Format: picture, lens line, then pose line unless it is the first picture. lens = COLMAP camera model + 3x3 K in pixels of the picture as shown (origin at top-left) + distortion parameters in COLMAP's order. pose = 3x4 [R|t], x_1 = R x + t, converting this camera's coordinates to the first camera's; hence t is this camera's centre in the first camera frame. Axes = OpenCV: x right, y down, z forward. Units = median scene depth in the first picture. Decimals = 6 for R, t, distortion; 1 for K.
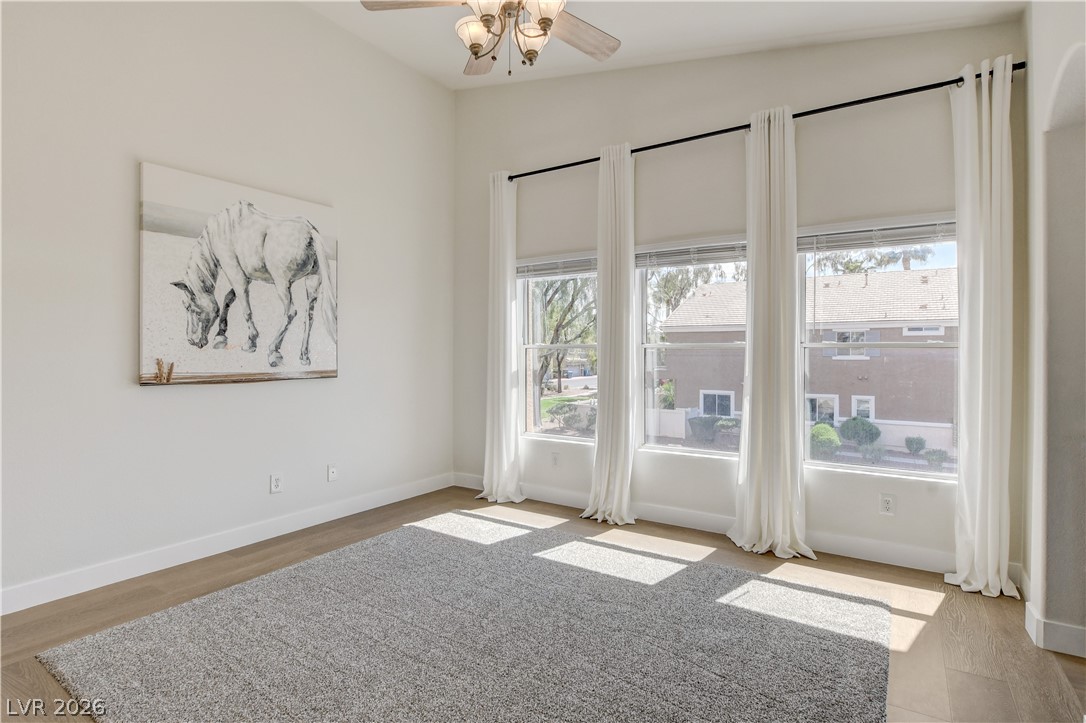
lens RADIAL K [[521.9, 0, 544.6], [0, 521.9, 352.3], [0, 0, 1]] dist [-0.030361, 0.000987]
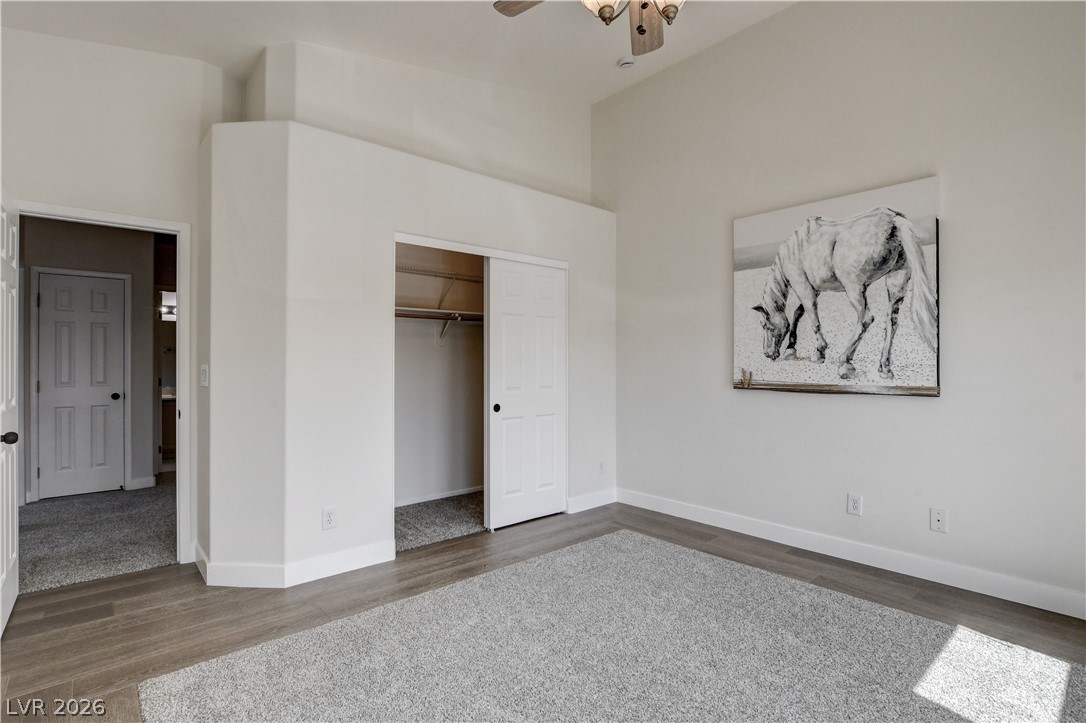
lens RADIAL K [[521.9, 0, 544.6], [0, 521.9, 352.3], [0, 0, 1]] dist [-0.030361, 0.000987]
pose [[-0.250053, -0.010776, -0.968172, 0.543841], [0.005721, 0.999904, -0.012606, -0.012340], [0.968215, -0.008691, -0.249968, 0.724908]]
